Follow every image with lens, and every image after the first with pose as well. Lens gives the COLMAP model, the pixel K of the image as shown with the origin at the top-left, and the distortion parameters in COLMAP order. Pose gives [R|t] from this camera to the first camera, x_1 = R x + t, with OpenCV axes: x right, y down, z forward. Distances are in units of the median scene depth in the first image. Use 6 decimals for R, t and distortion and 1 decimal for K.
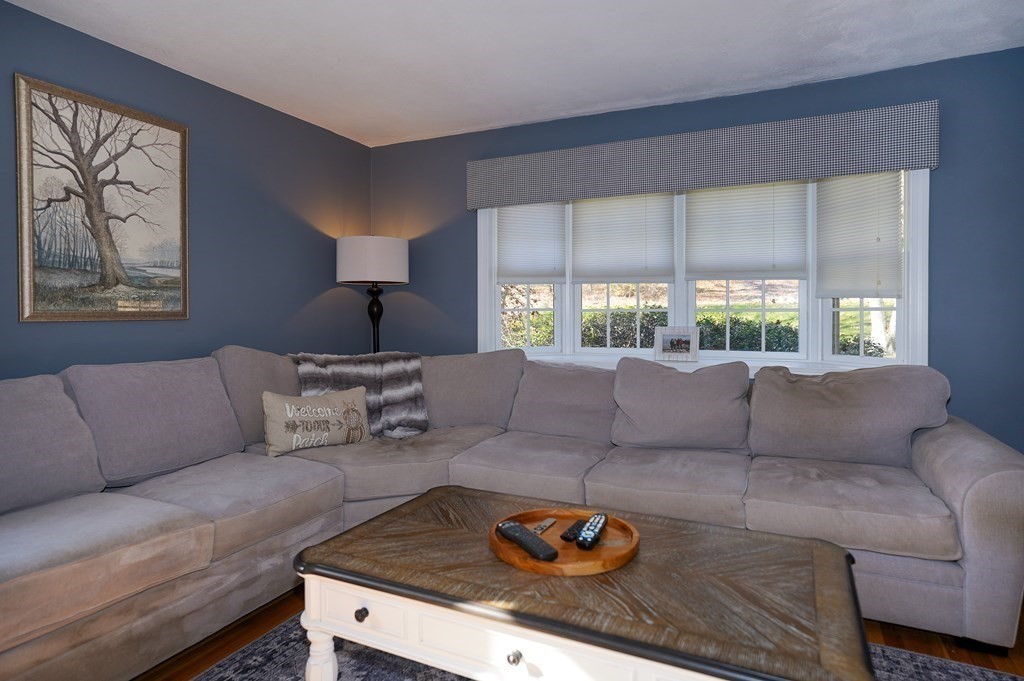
lens RADIAL K [[563.2, 0, 512.8], [0, 563.2, 321.1], [0, 0, 1]] dist [0.000841, 0.000267]
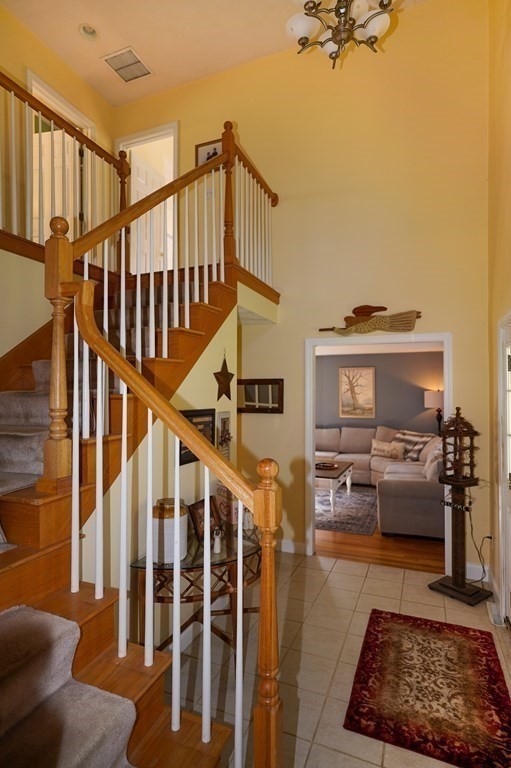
lens RADIAL K [[422.4, 0, 255.5], [0, 422.4, 384.0], [0, 0, 1]] dist [0.000841, 0.000267]
pose [[0.056766, -0.007794, -0.998357, 2.611317], [-0.011043, 0.999903, -0.008434, -0.235600], [0.998326, 0.011504, 0.056675, 0.039053]]
